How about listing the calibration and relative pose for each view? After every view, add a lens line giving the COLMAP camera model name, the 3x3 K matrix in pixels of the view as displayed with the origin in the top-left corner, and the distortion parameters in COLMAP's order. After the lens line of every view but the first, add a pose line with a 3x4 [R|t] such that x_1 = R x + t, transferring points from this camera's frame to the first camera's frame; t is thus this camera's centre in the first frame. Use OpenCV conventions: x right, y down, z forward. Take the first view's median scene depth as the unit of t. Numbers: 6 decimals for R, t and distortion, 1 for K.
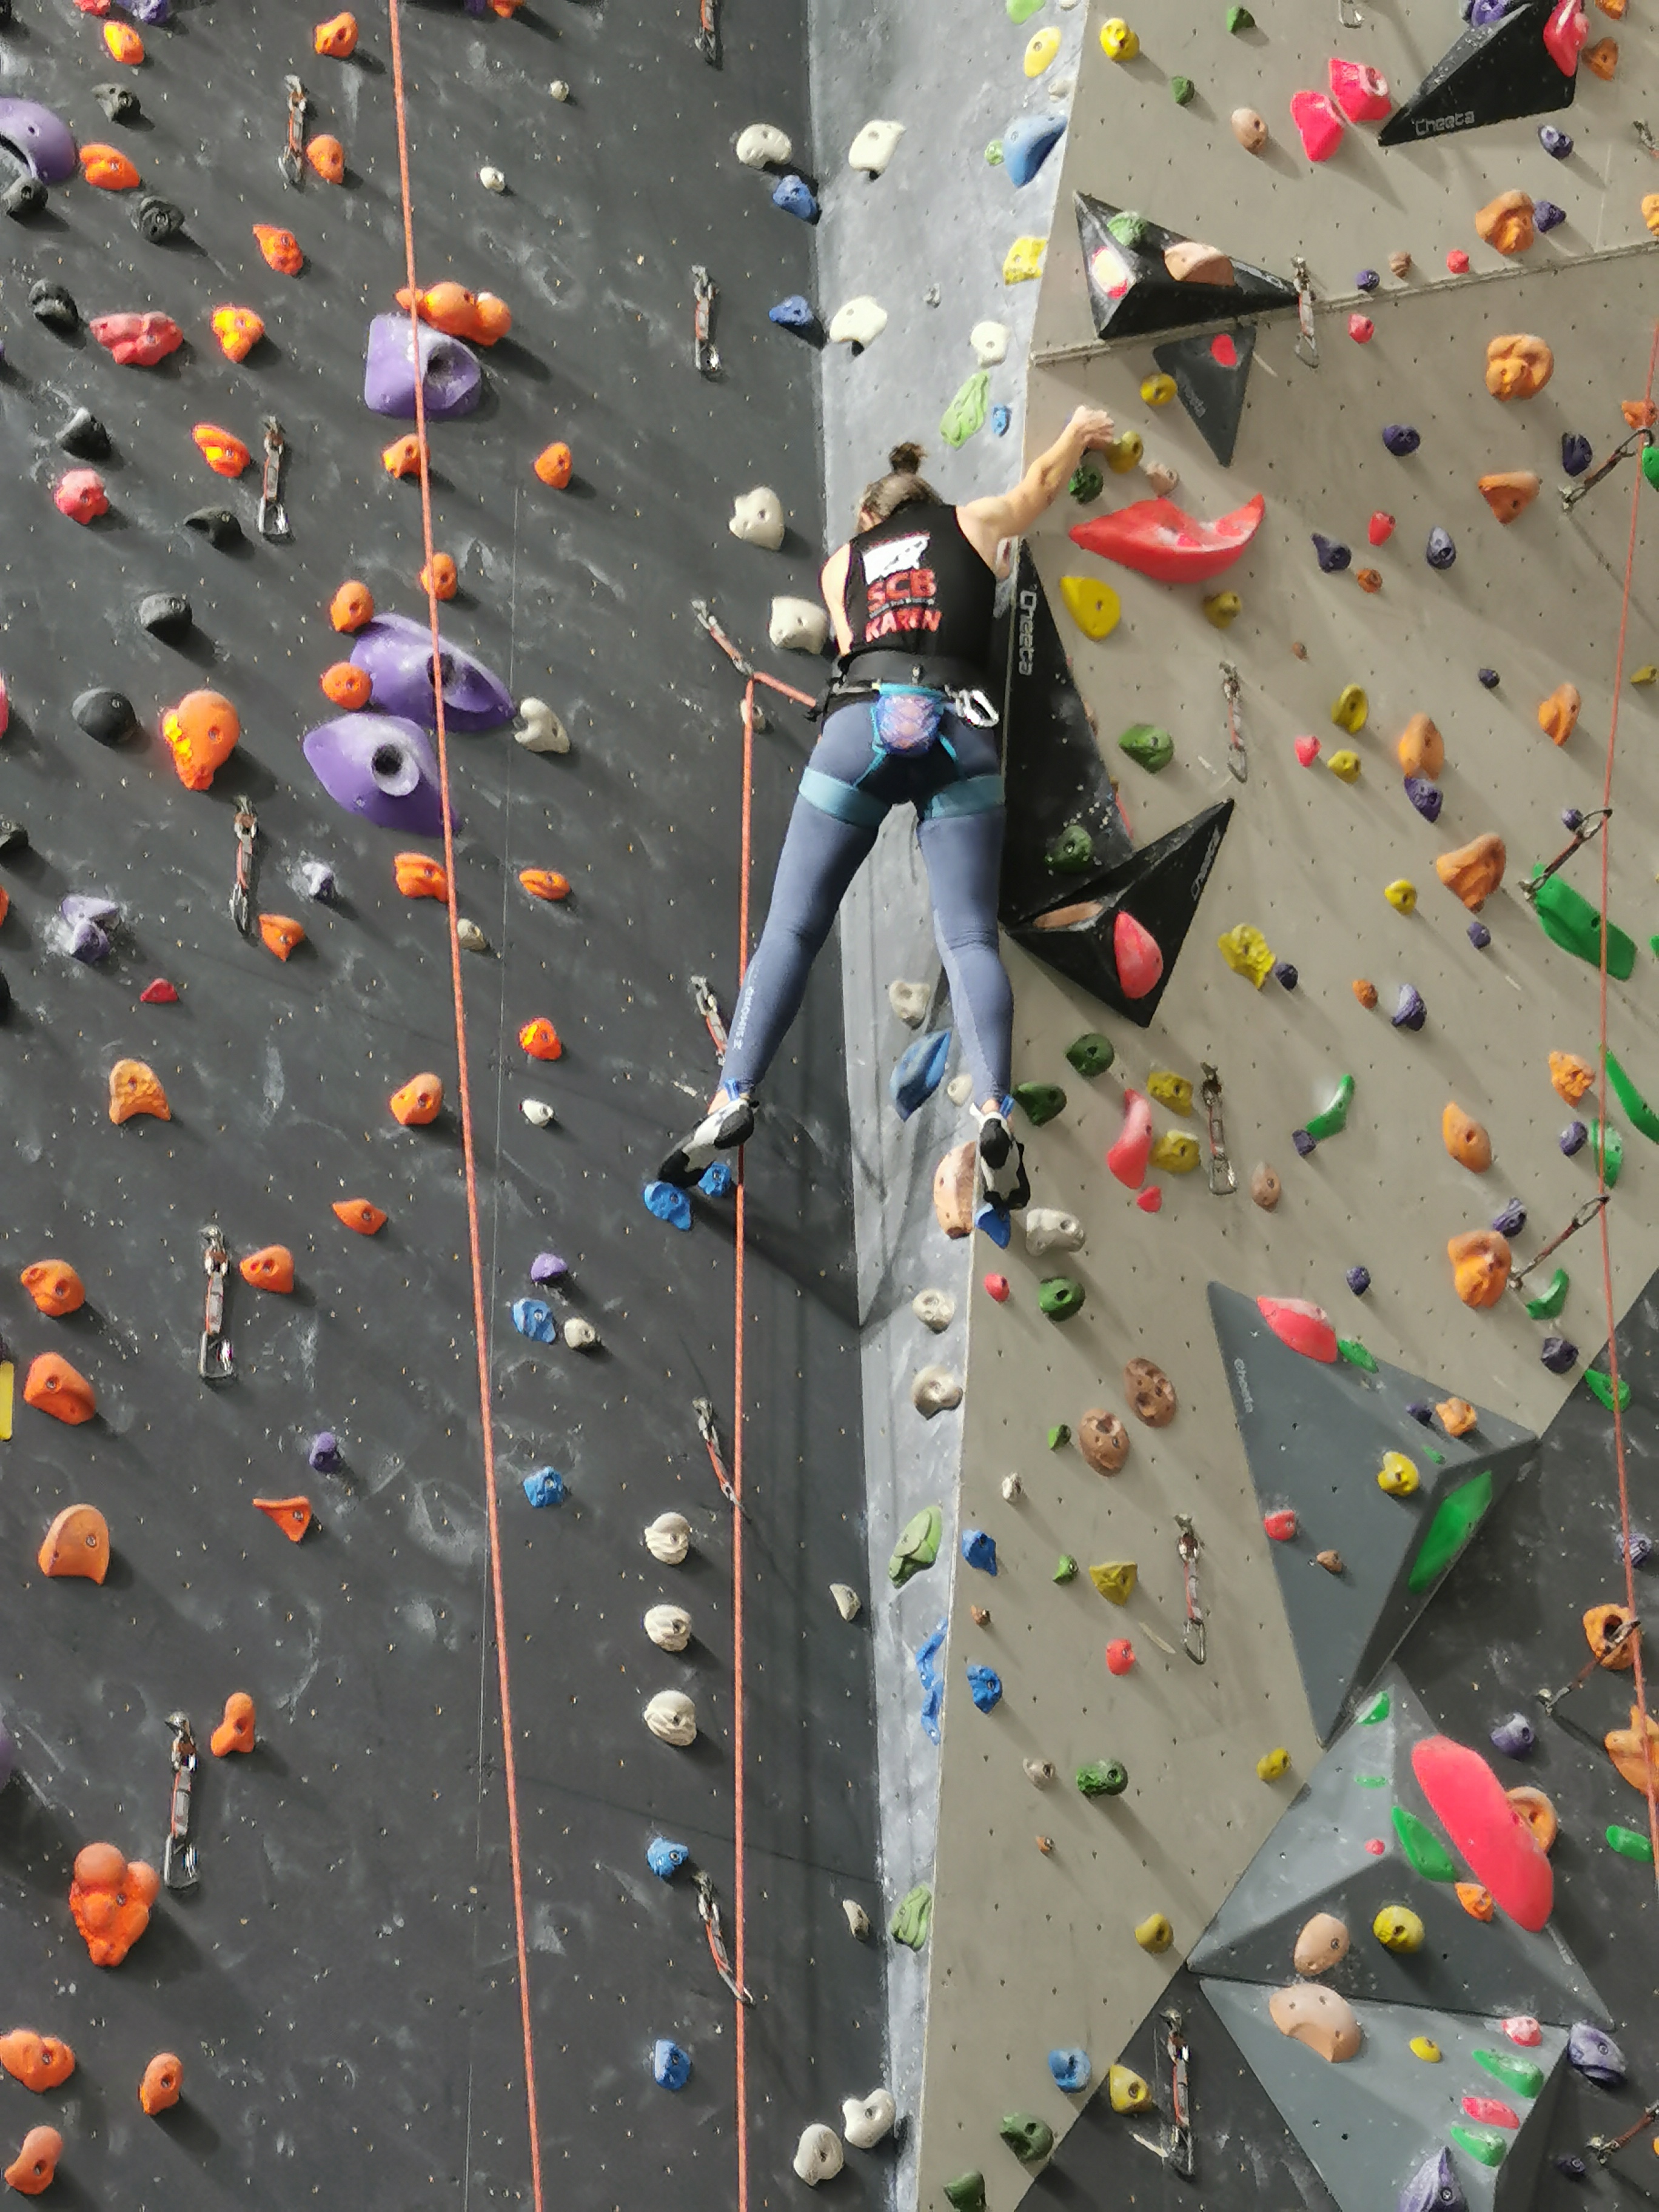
lens RADIAL K [[5197.0, 0, 829.5], [0, 5197.0, 1106.0], [0, 0, 1]] dist [0.007991, 0.623274]
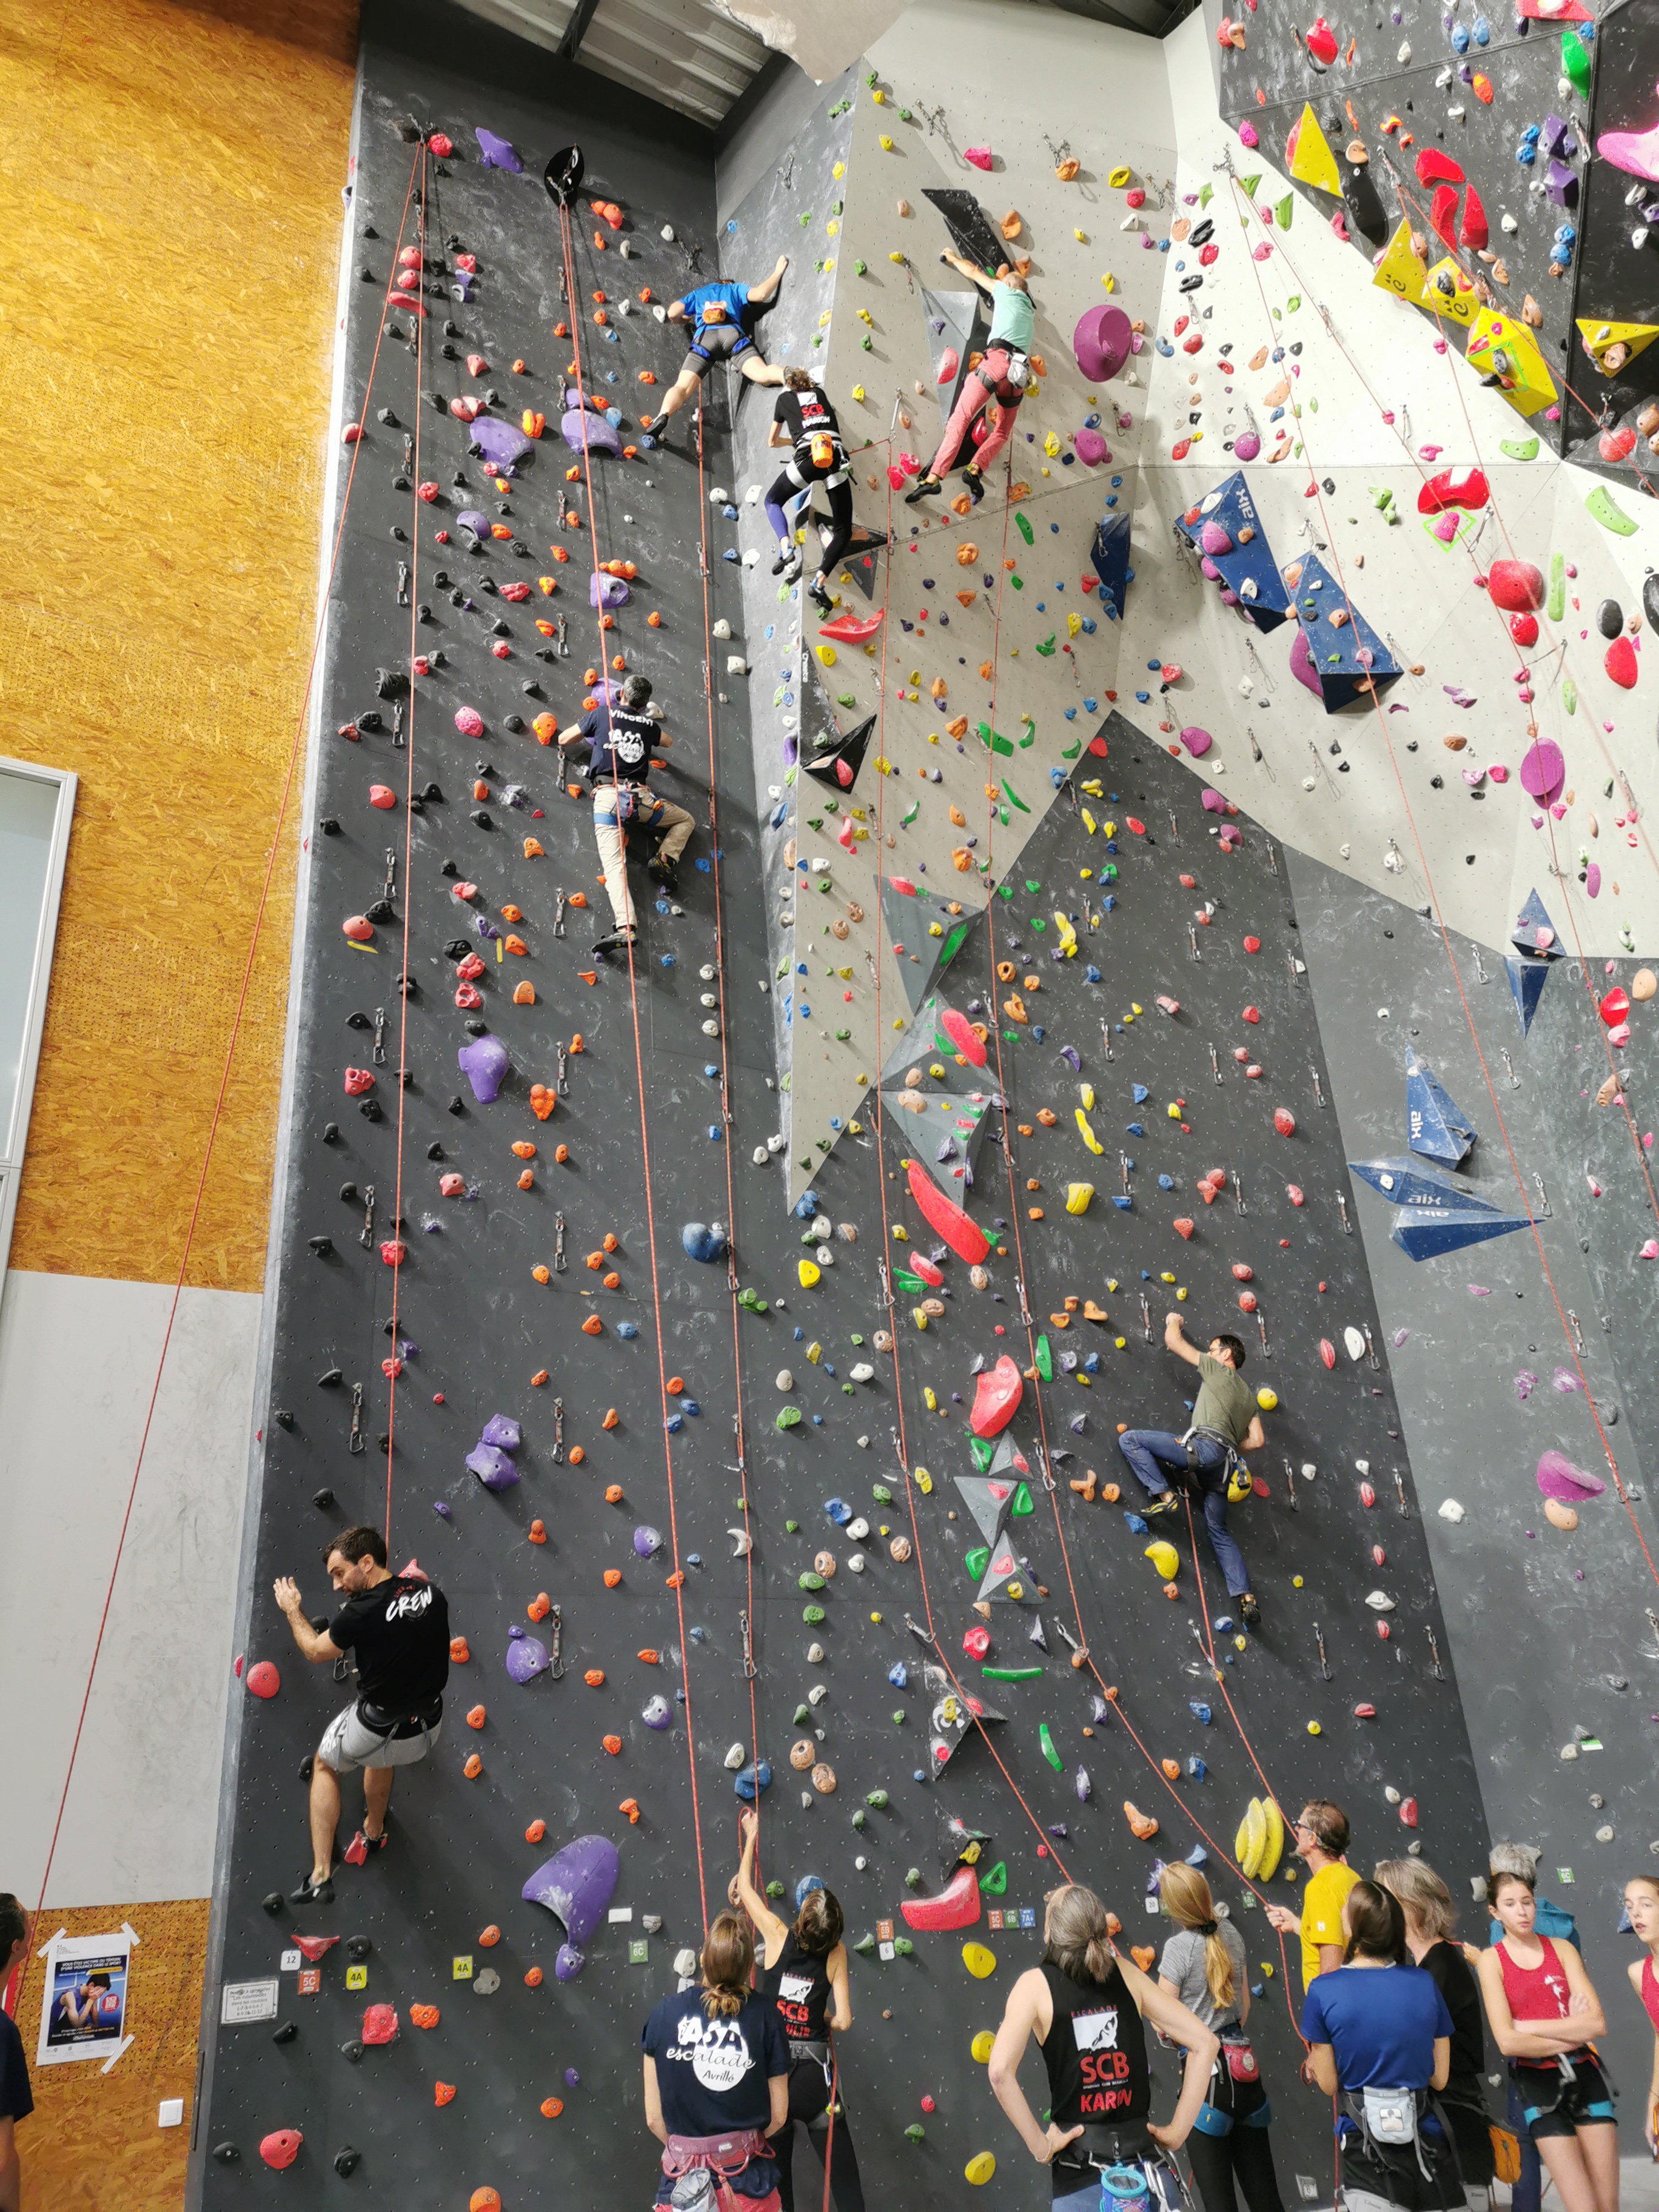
lens RADIAL K [[1721.4, 0, 780.3], [0, 1721.4, 1104.0], [0, 0, 1]] dist [0.055912, -0.048786]
pose [[0.997383, -0.061691, -0.037701, 0.046753], [0.068396, 0.974115, 0.215456, -0.061090], [0.023434, -0.217471, 0.975785, -0.073590]]
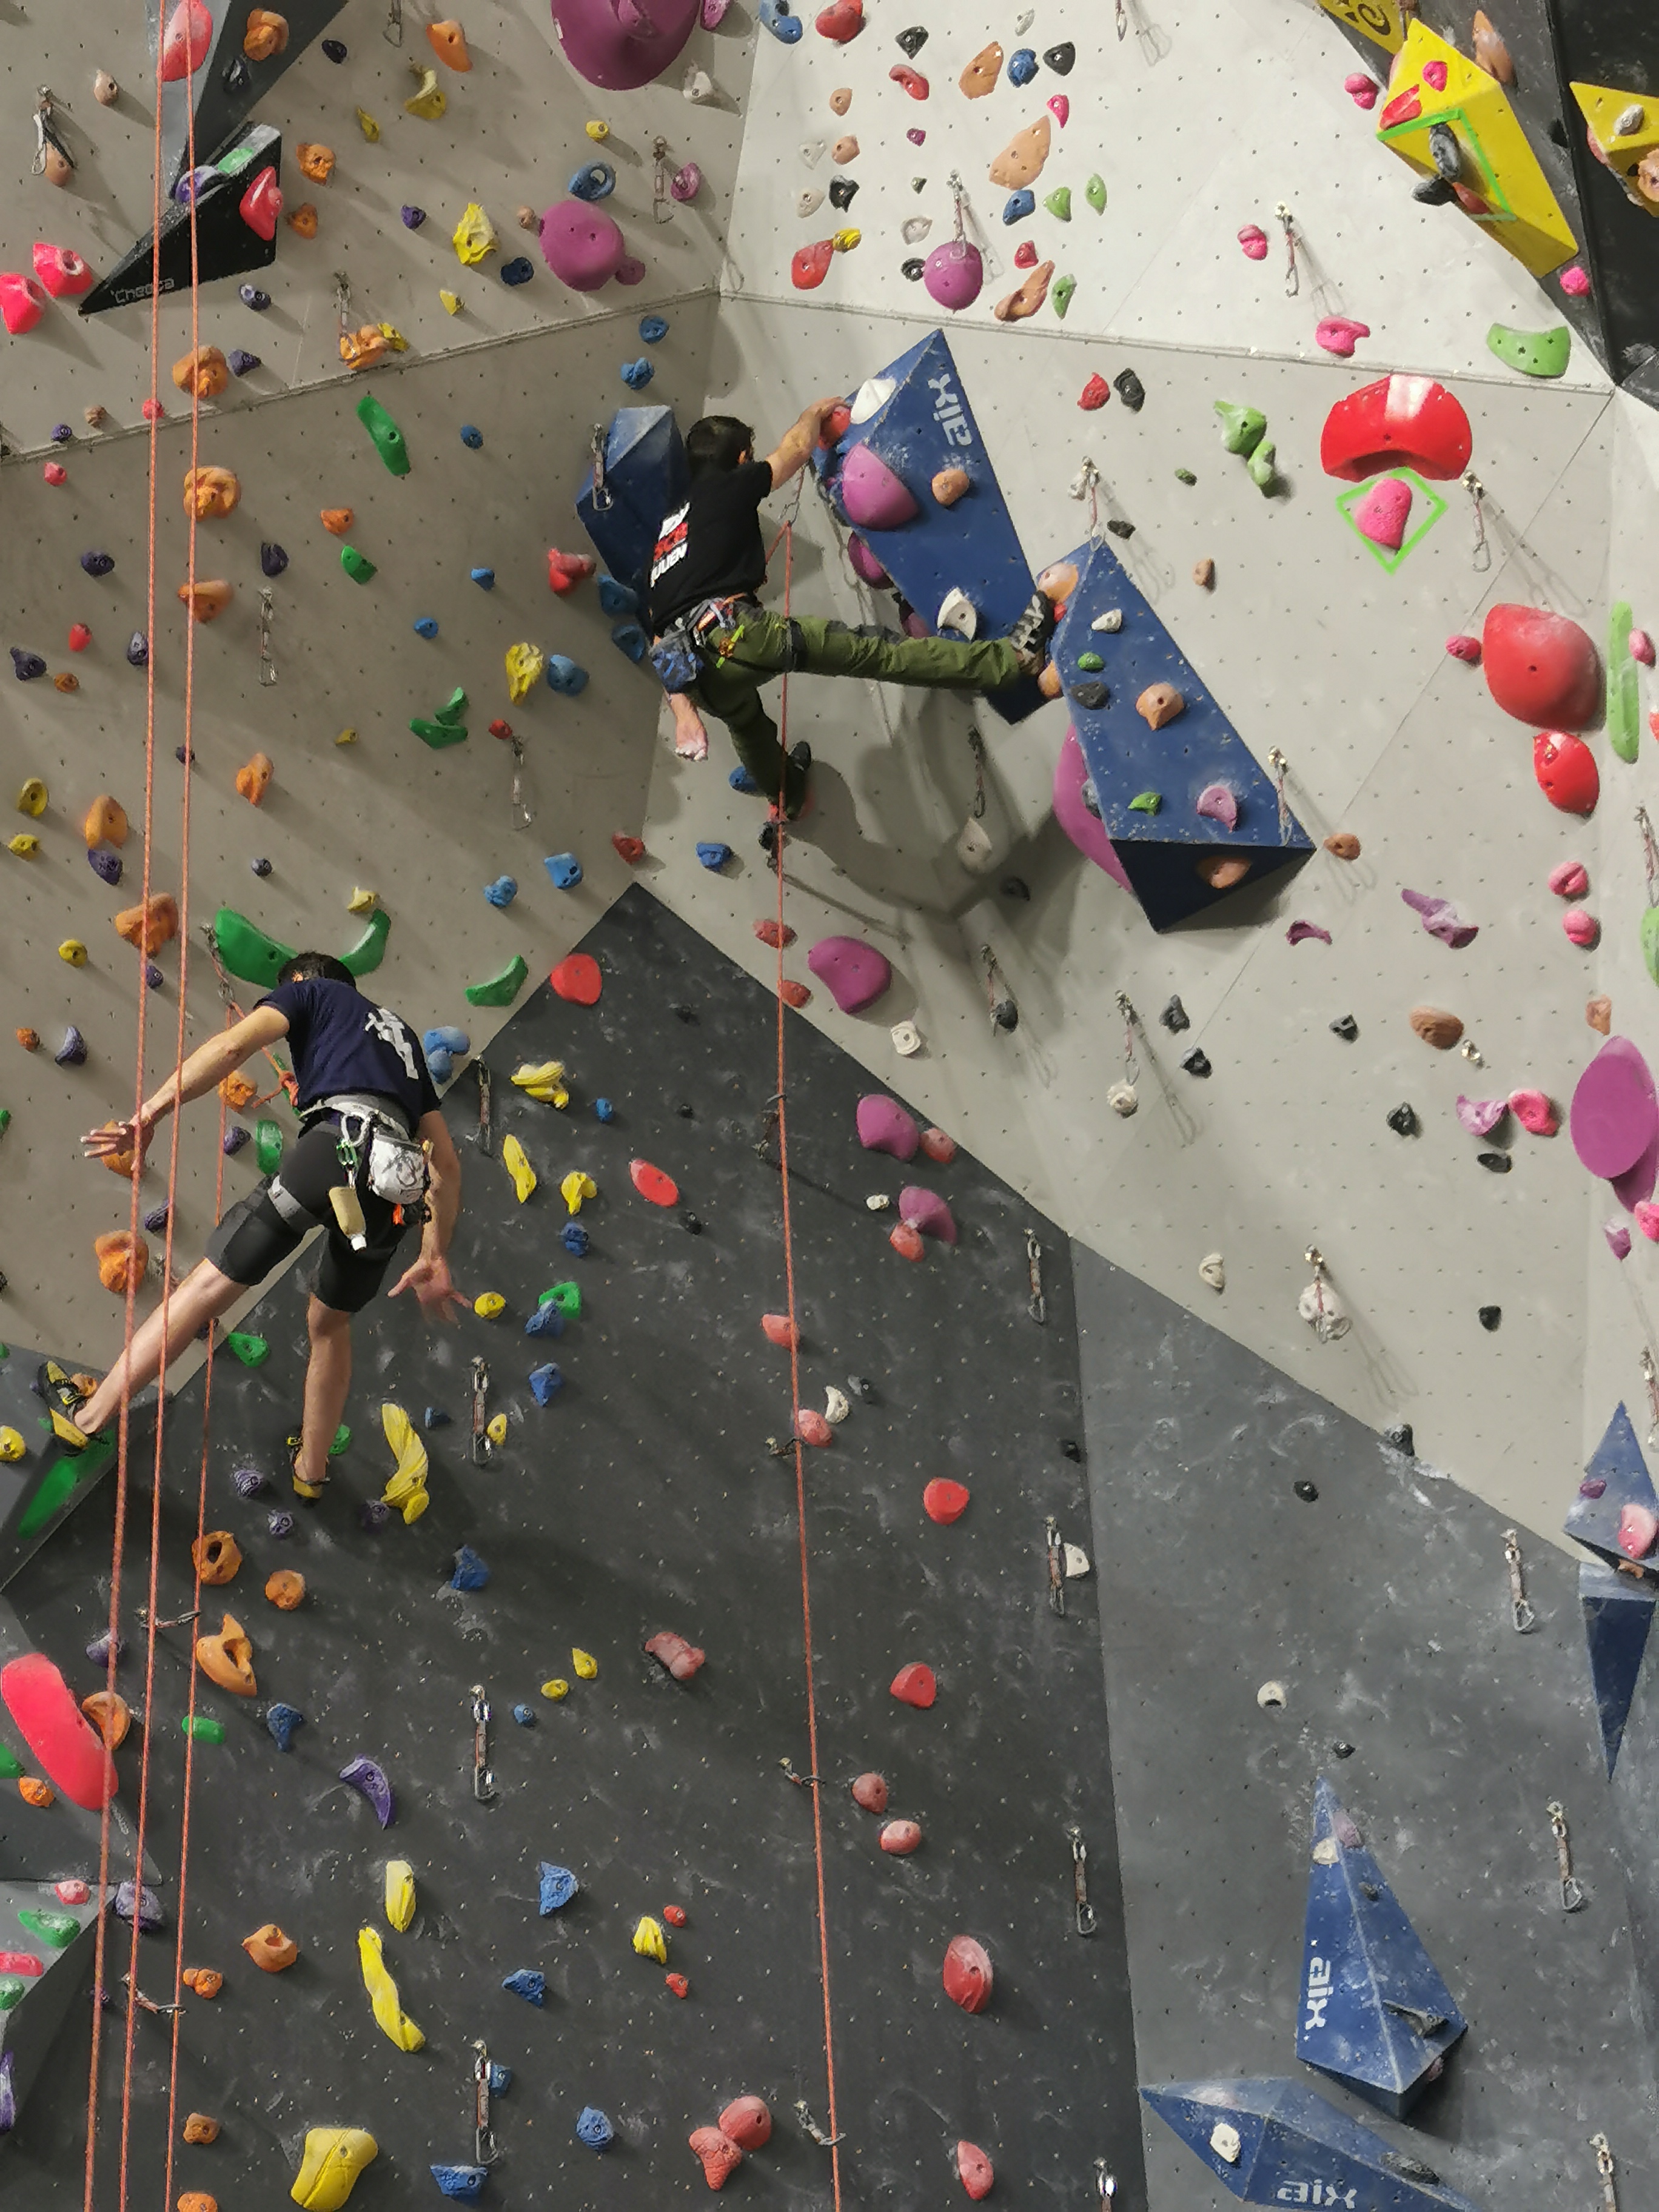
lens RADIAL K [[4714.9, 0, 759.4], [0, 4714.9, 1172.0], [0, 0, 1]] dist [0.062541, -0.272104]
pose [[0.999616, -0.011343, 0.025270, 0.262288], [0.008672, 0.994600, 0.103418, -0.110838], [-0.026307, -0.103159, 0.994317, -0.130953]]
